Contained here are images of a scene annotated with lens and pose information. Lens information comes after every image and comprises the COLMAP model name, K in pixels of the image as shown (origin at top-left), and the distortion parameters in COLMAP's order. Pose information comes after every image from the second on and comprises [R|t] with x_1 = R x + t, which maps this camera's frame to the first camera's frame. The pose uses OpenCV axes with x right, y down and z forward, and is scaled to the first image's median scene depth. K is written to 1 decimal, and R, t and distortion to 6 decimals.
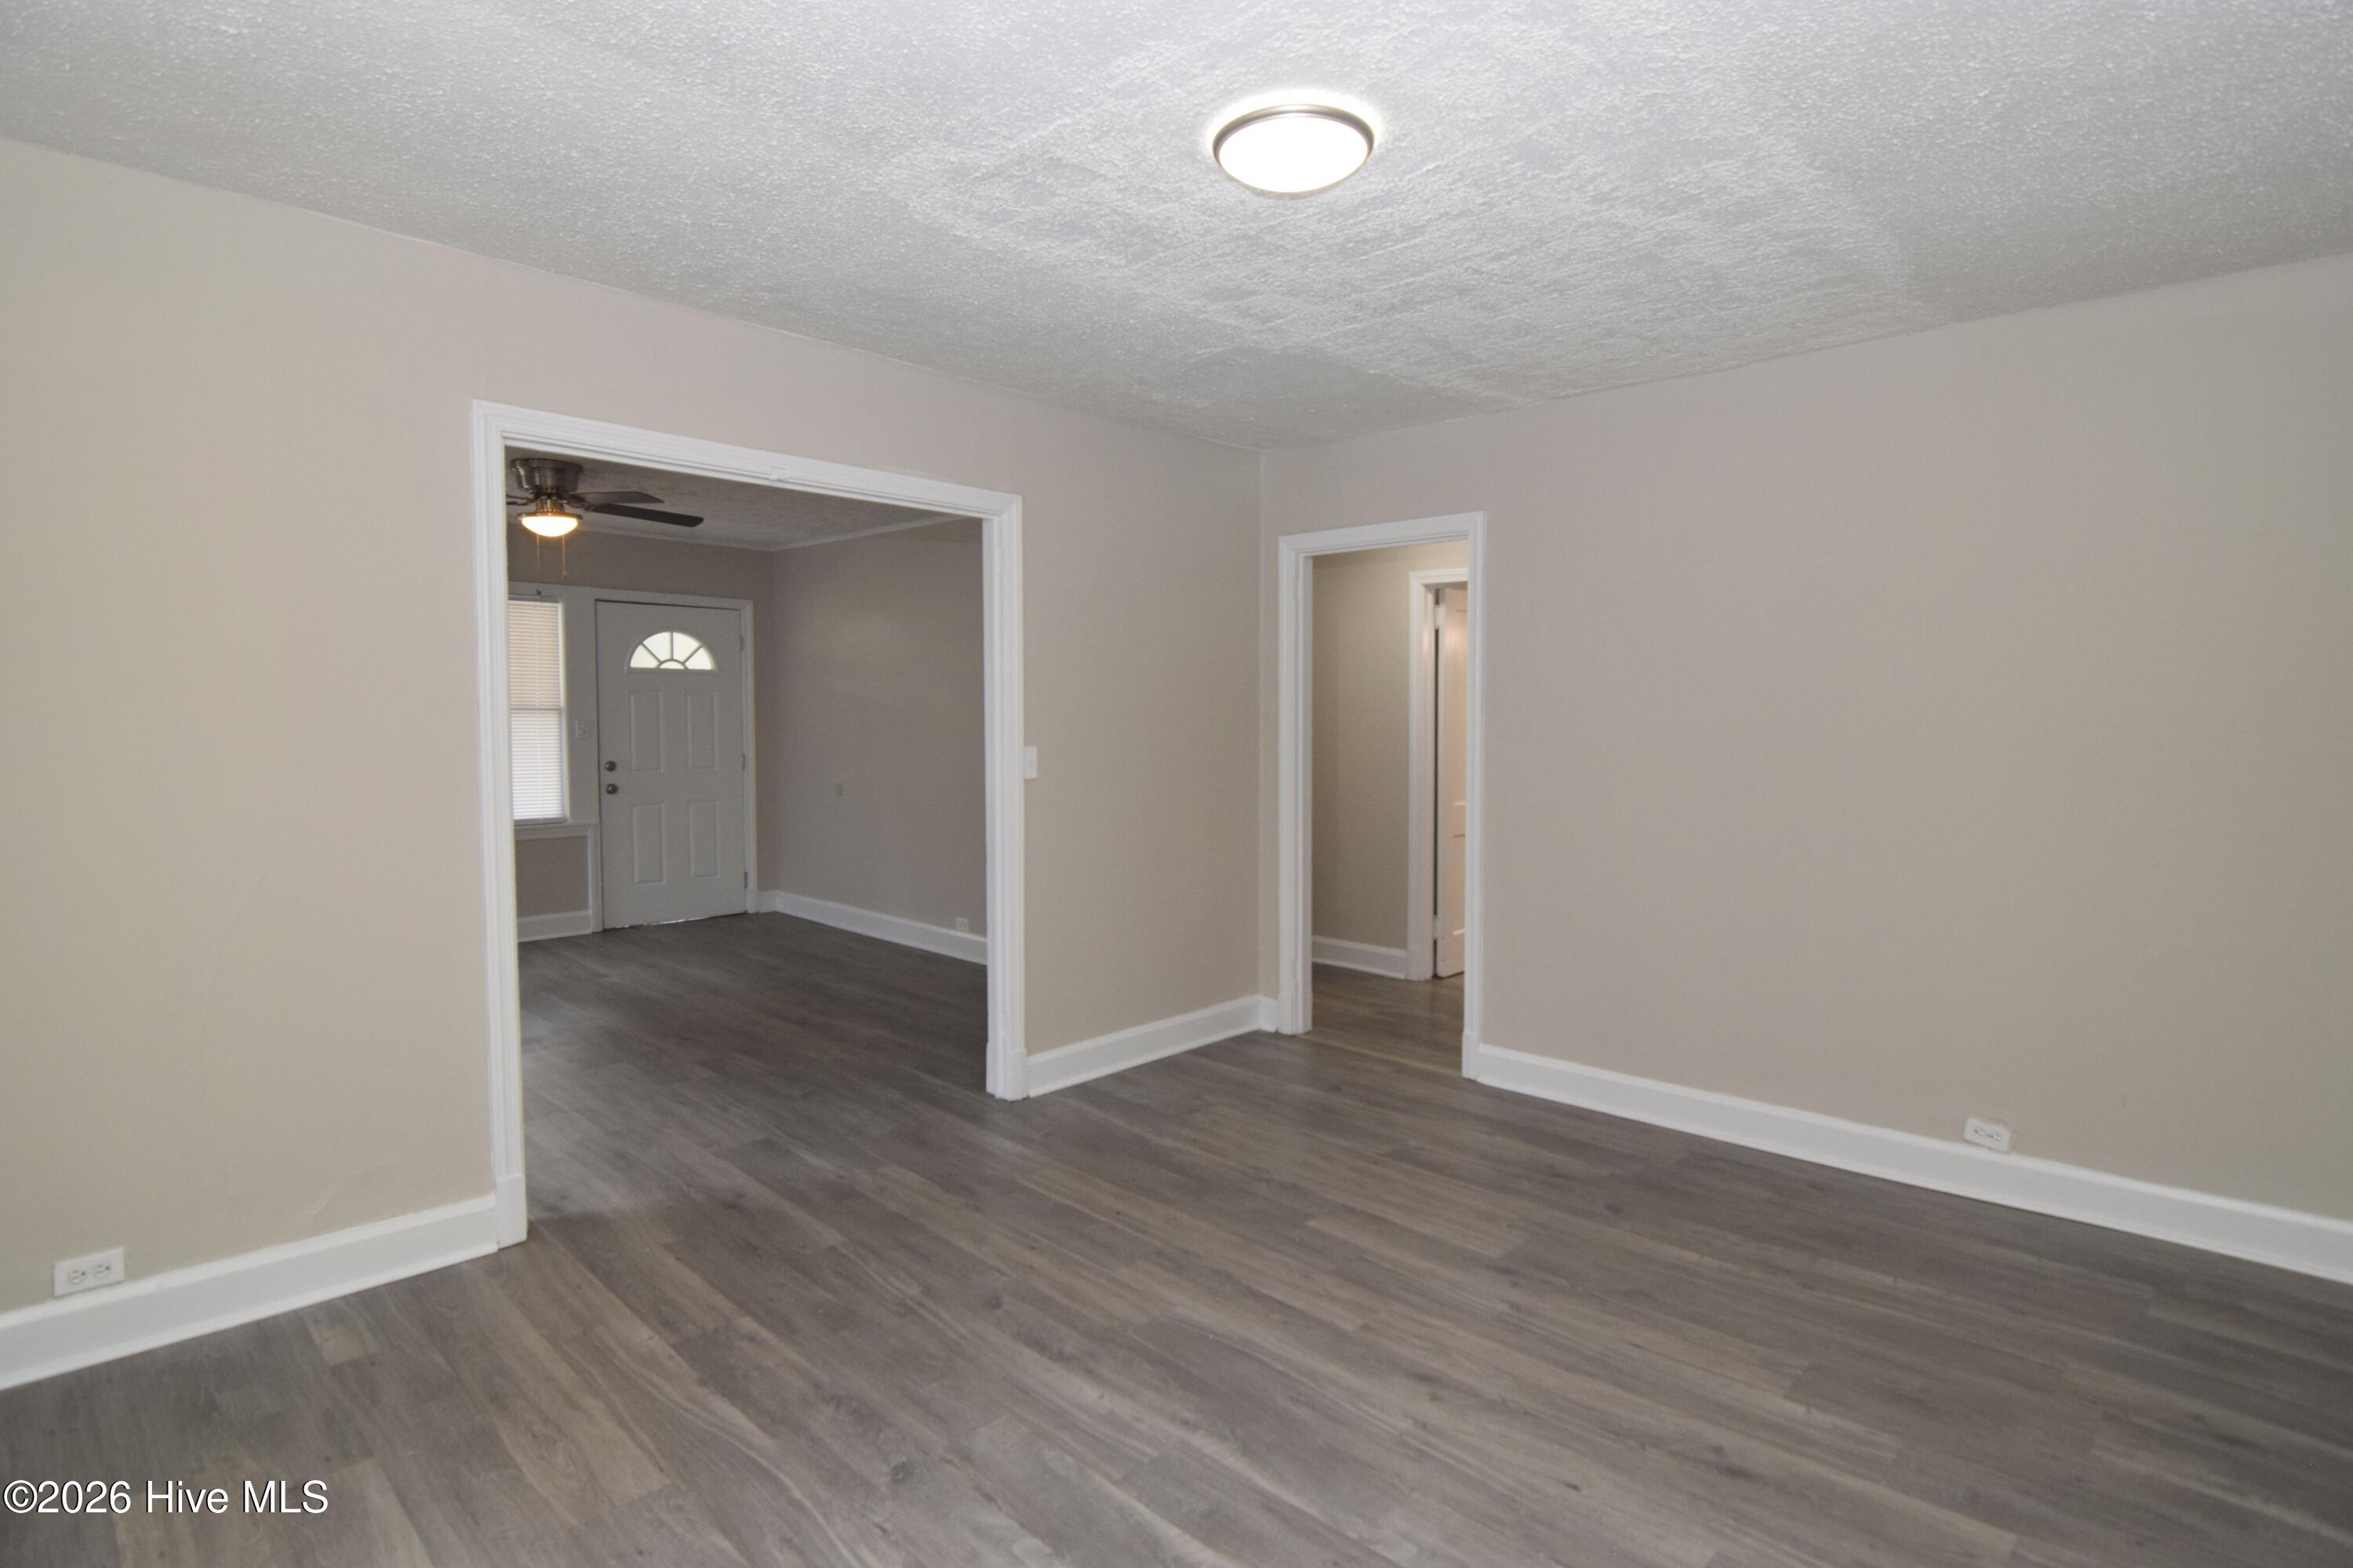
lens RADIAL K [[1185.7, 0, 1187.4], [0, 1185.7, 768.8], [0, 0, 1]] dist [-0.000711, -0.014086]
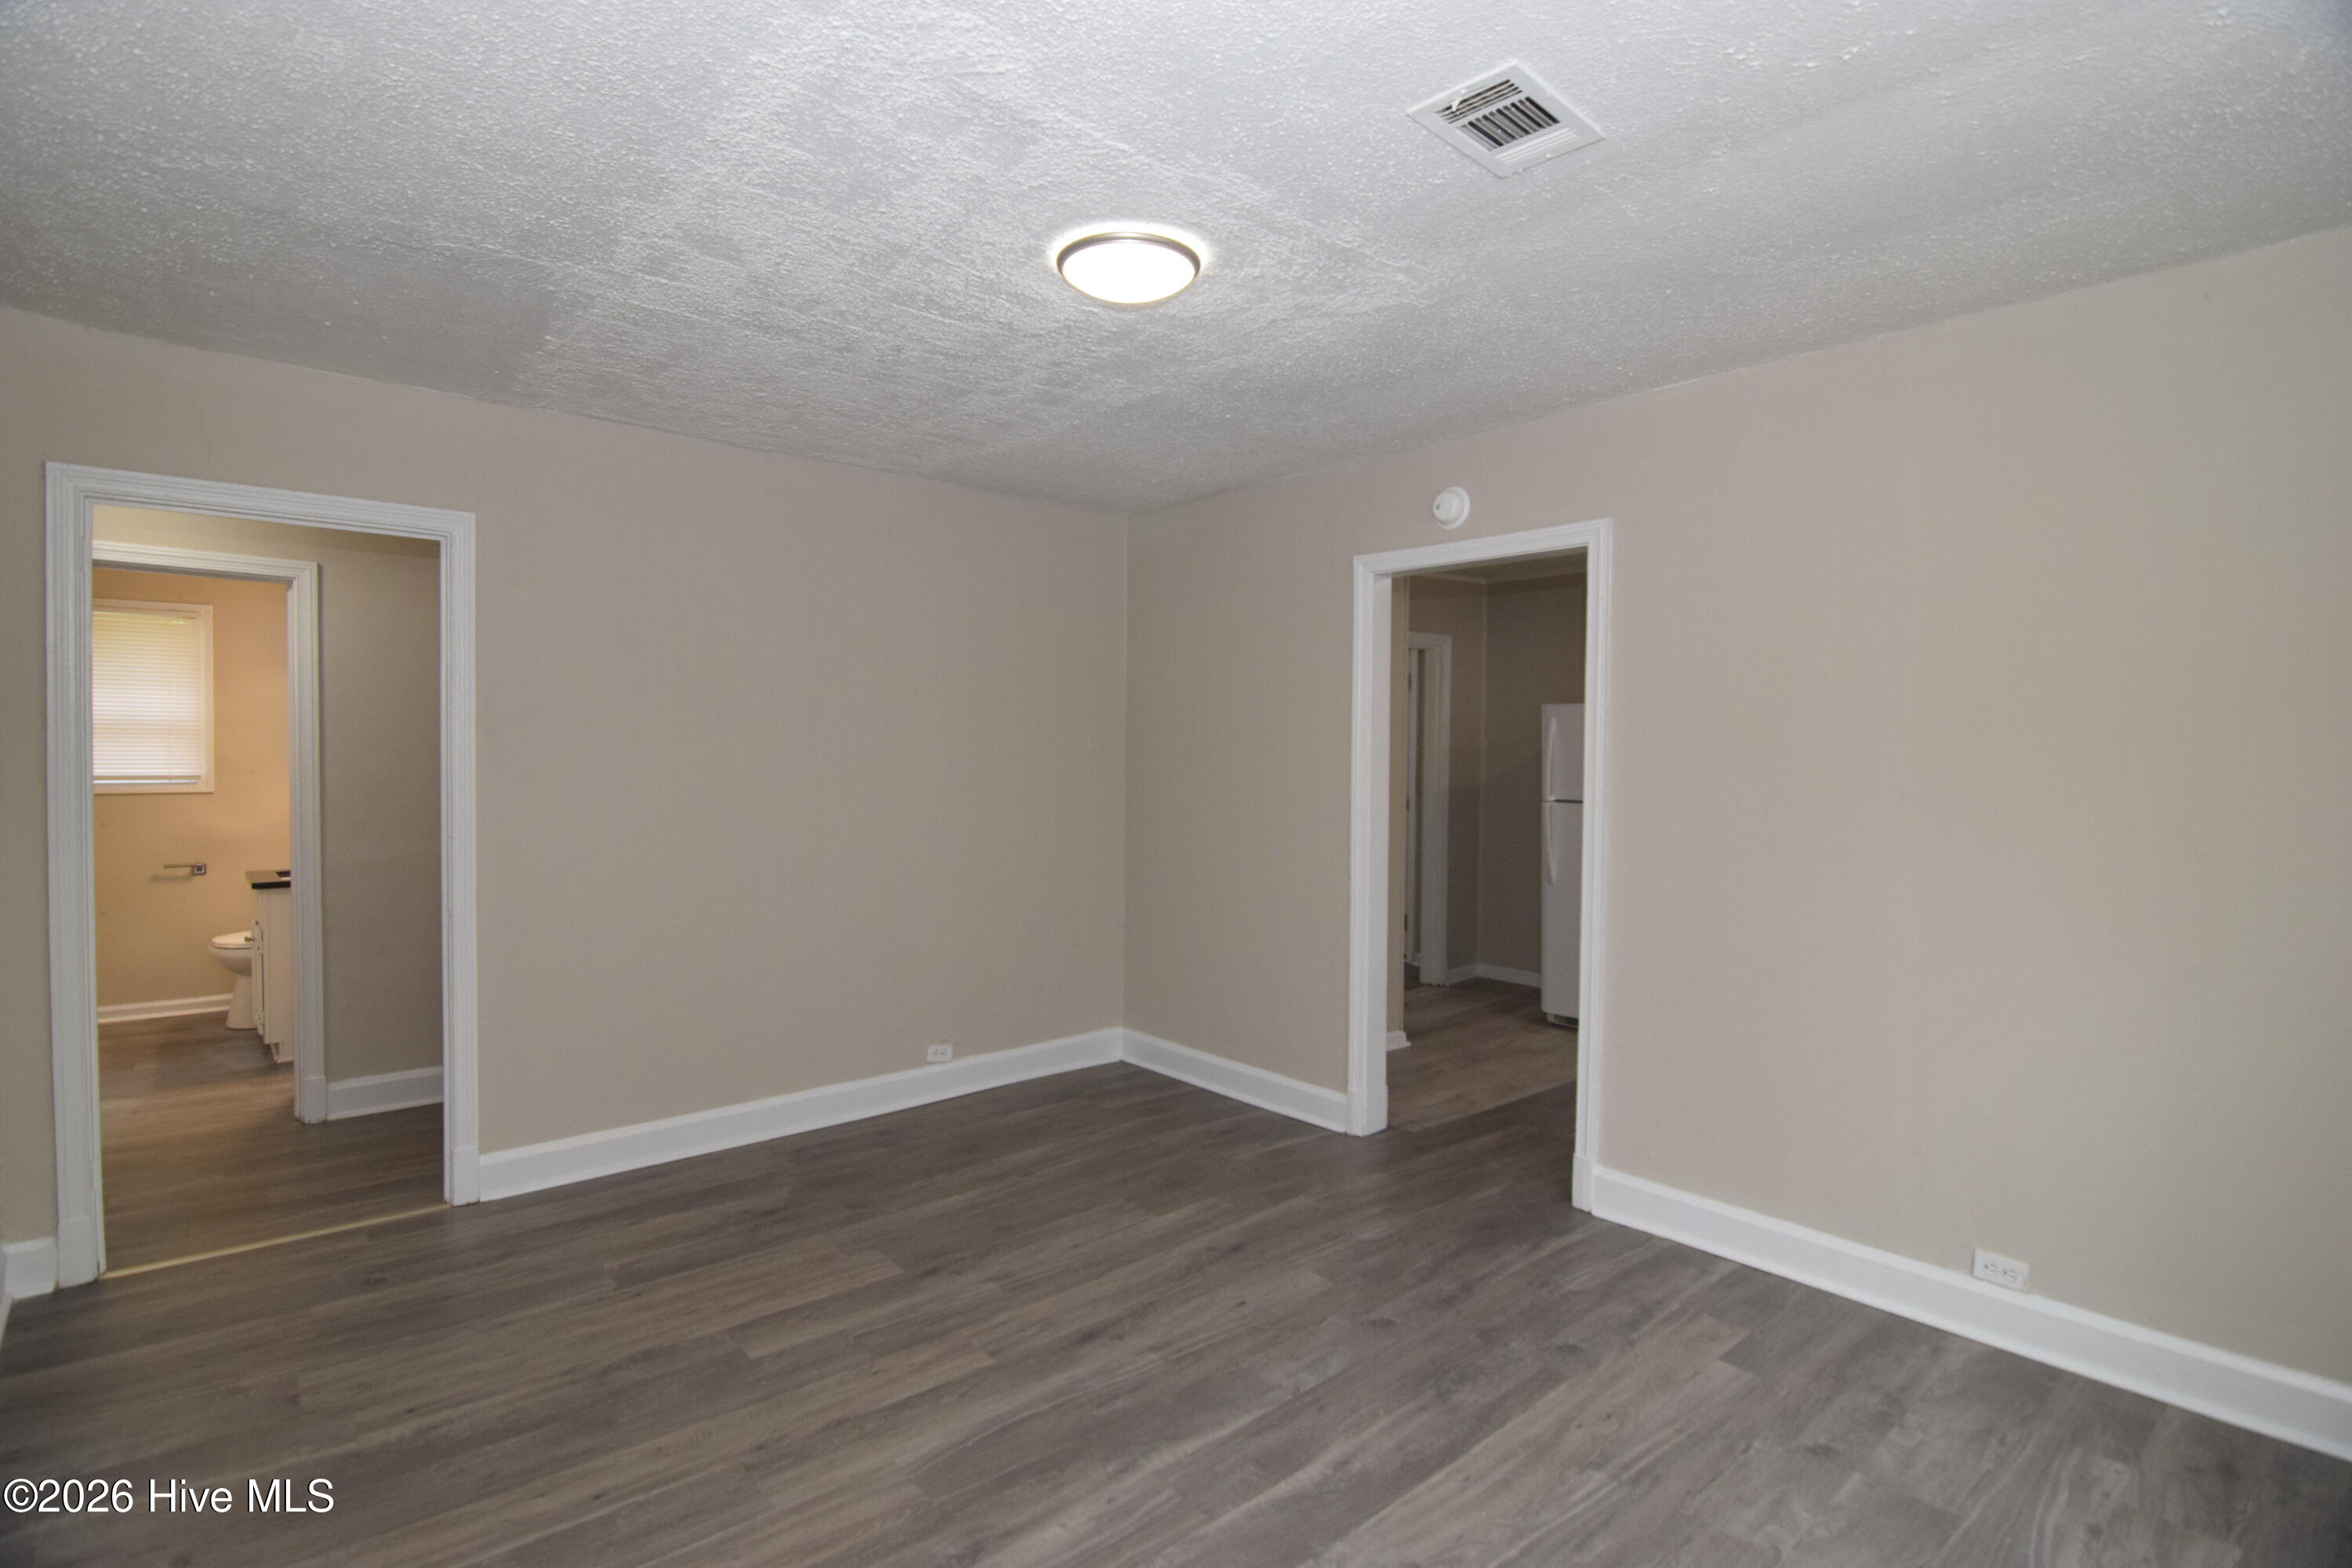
lens RADIAL K [[1141.3, 0, 1173.2], [0, 1141.3, 768.4], [0, 0, 1]] dist [-0.000275, -0.012916]
pose [[0.092794, -0.017120, 0.995538, -0.823667], [0.036572, 0.999236, 0.013775, -0.051869], [-0.995013, 0.035131, 0.093349, 0.726264]]
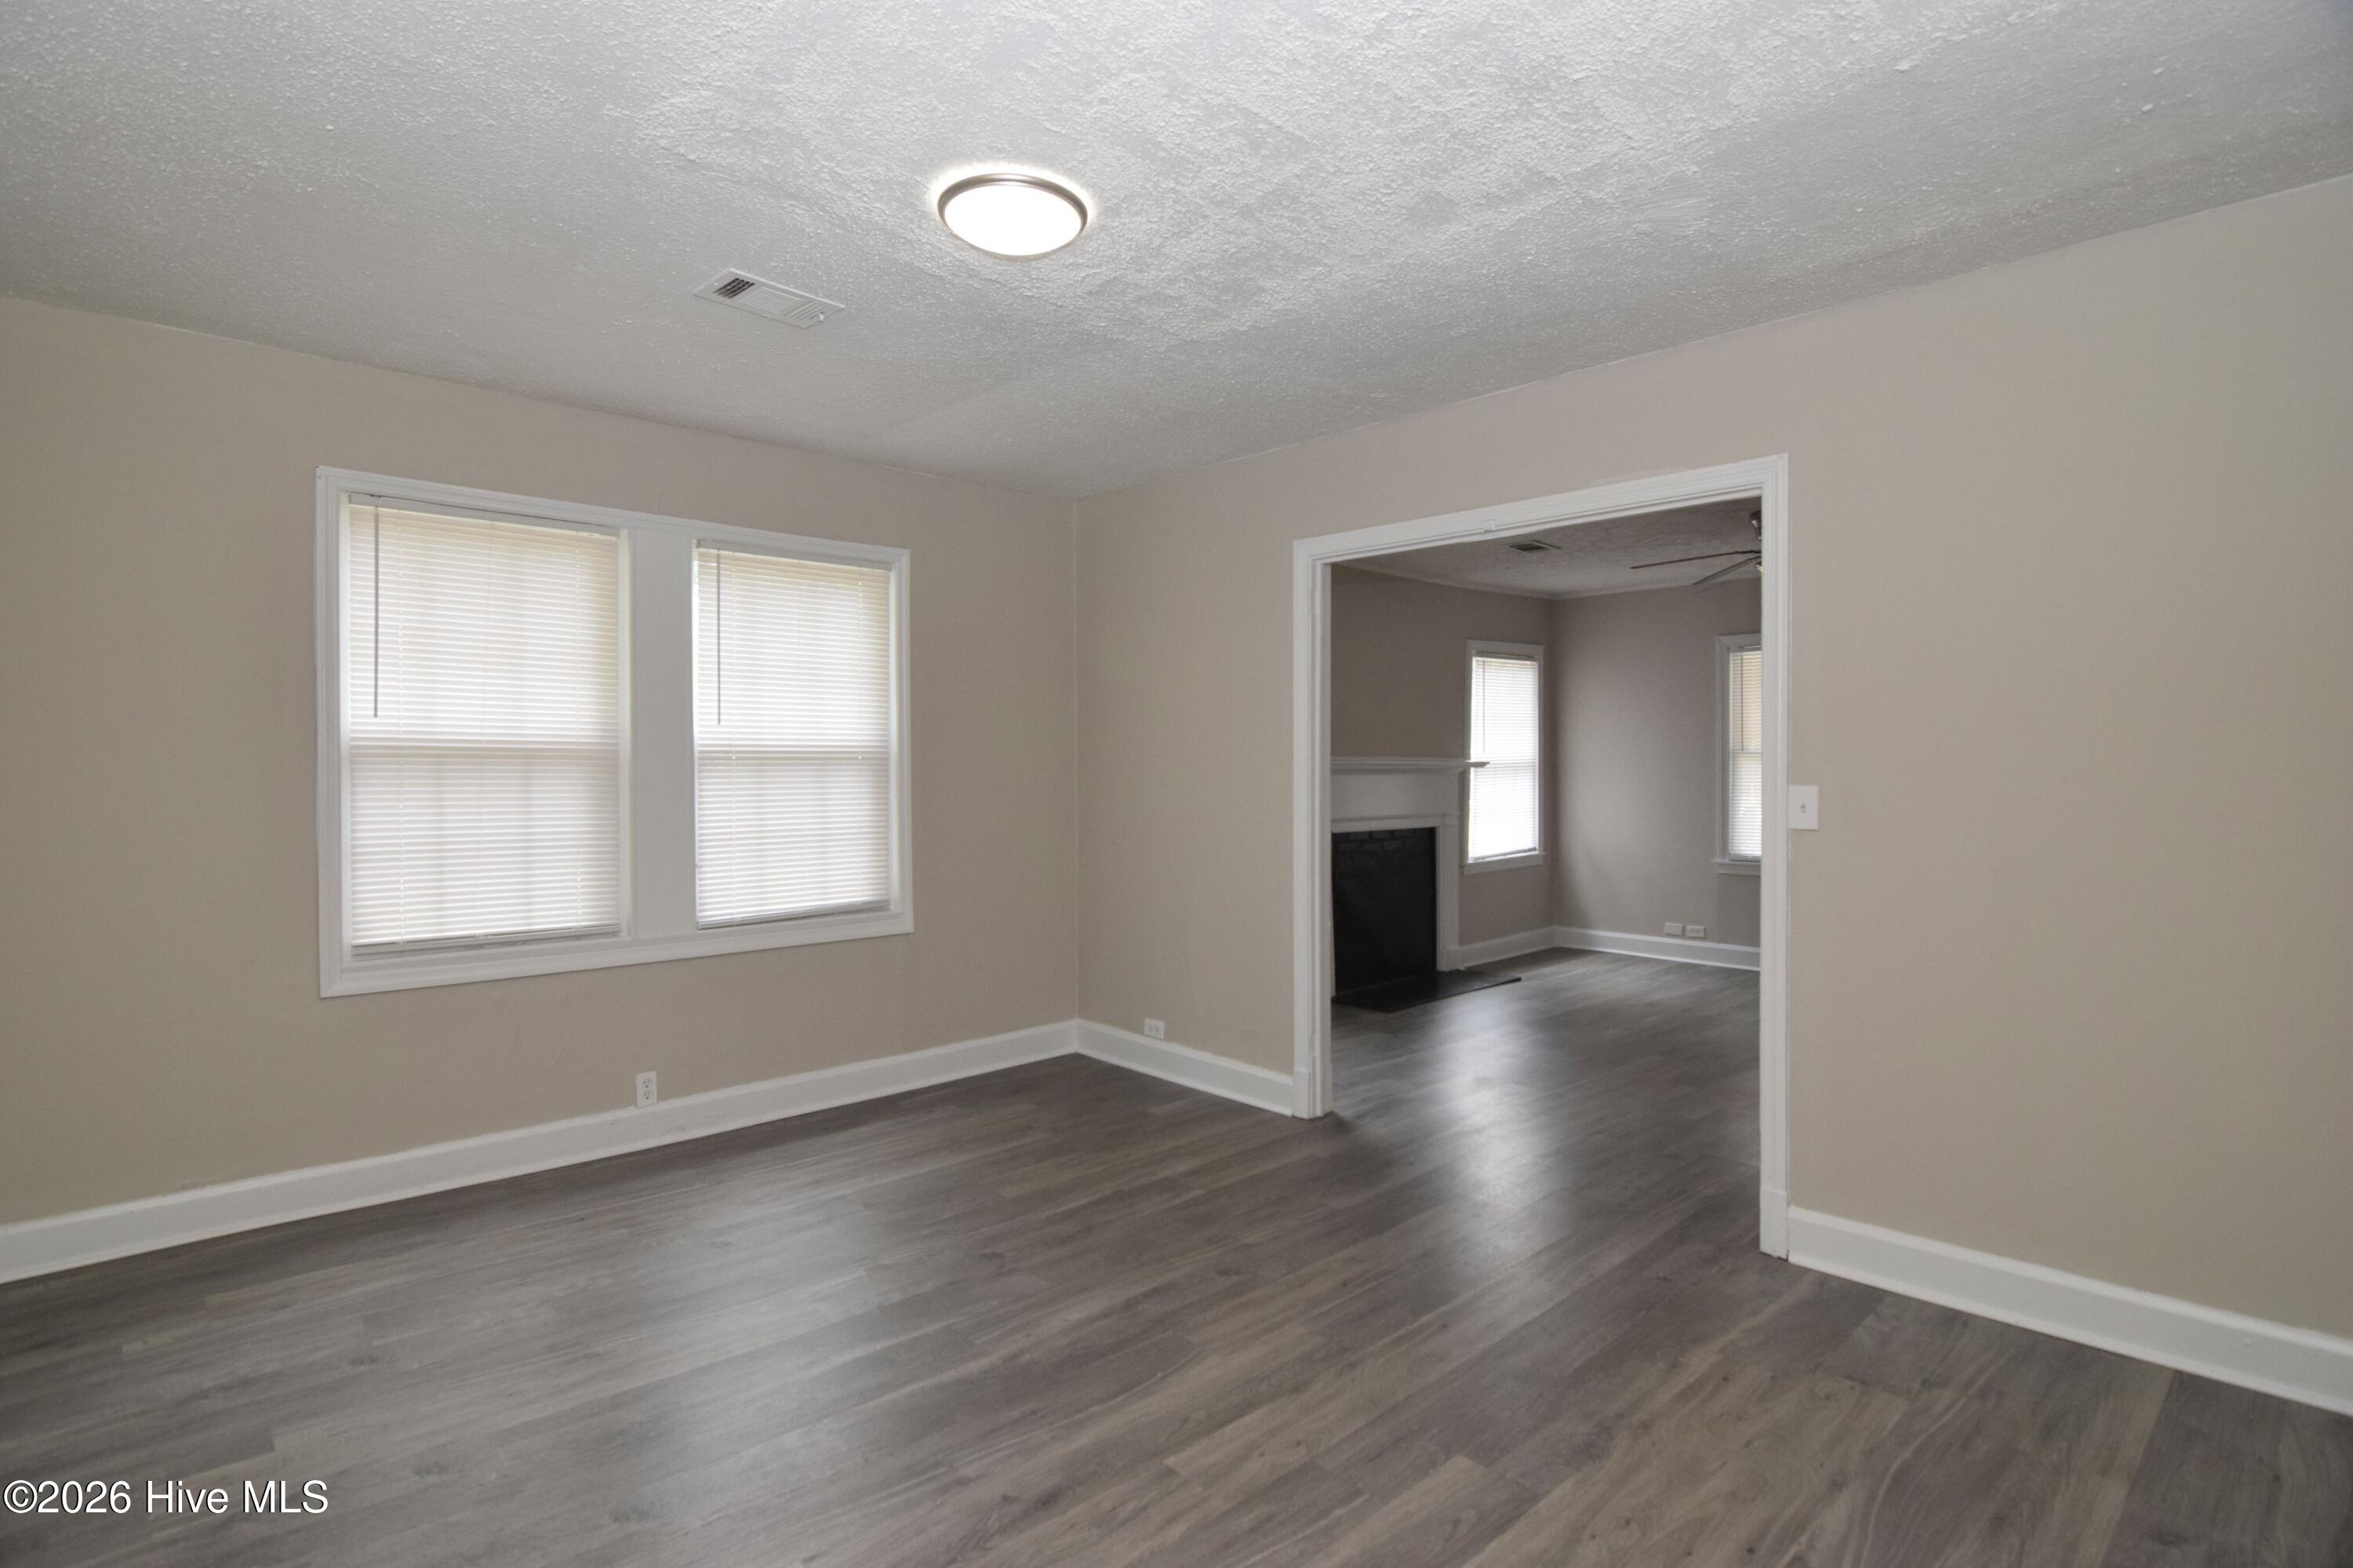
lens RADIAL K [[1141.8, 0, 1173.7], [0, 1141.8, 768.4], [0, 0, 1]] dist [-0.000275, -0.012916]
pose [[-0.048569, -0.001038, -0.998819, 0.939043], [-0.044866, 0.998992, 0.001143, -0.019776], [0.997812, 0.044869, -0.048567, 1.014264]]
